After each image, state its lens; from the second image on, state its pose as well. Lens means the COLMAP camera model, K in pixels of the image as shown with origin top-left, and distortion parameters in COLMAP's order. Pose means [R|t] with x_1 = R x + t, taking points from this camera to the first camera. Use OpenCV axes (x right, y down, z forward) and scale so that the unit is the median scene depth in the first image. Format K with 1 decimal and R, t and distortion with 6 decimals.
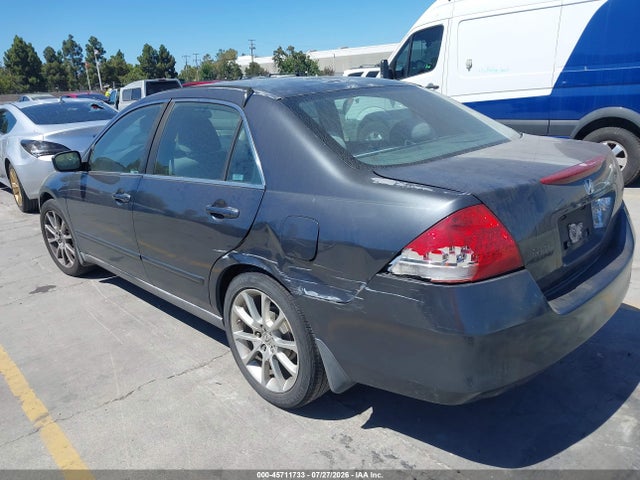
lens RADIAL K [[513.9, 0, 318.2], [0, 513.9, 242.3], [0, 0, 1]] dist [0.017955, -0.039859]
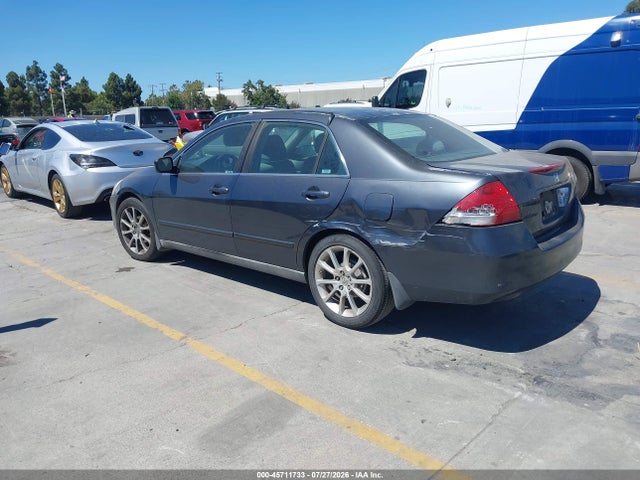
lens RADIAL K [[513.9, 0, 318.8], [0, 513.9, 240.1], [0, 0, 1]] dist [0.017955, -0.039859]
pose [[0.997021, 0.012875, 0.076052, -0.232760], [-0.007910, 0.997839, -0.065225, 0.135907], [-0.076727, 0.064429, 0.994968, -0.371451]]
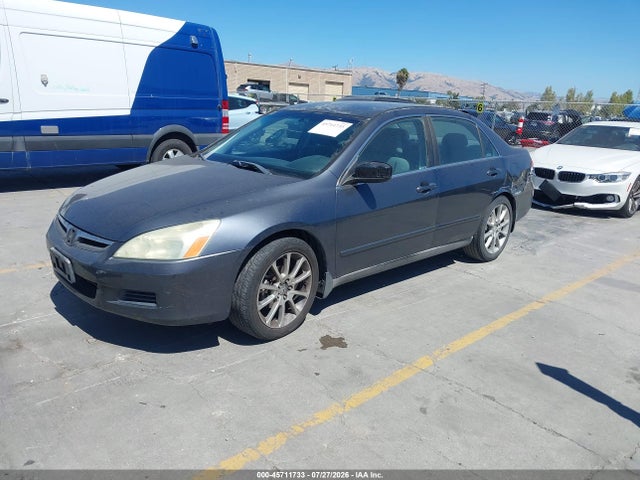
lens RADIAL K [[513.9, 0, 318.6], [0, 513.9, 235.9], [0, 0, 1]] dist [0.017955, -0.039859]
pose [[-0.015551, -0.198397, 0.979998, -1.772649], [0.252297, 0.947624, 0.195846, -0.311499], [-0.967525, 0.250296, 0.035319, 1.324523]]
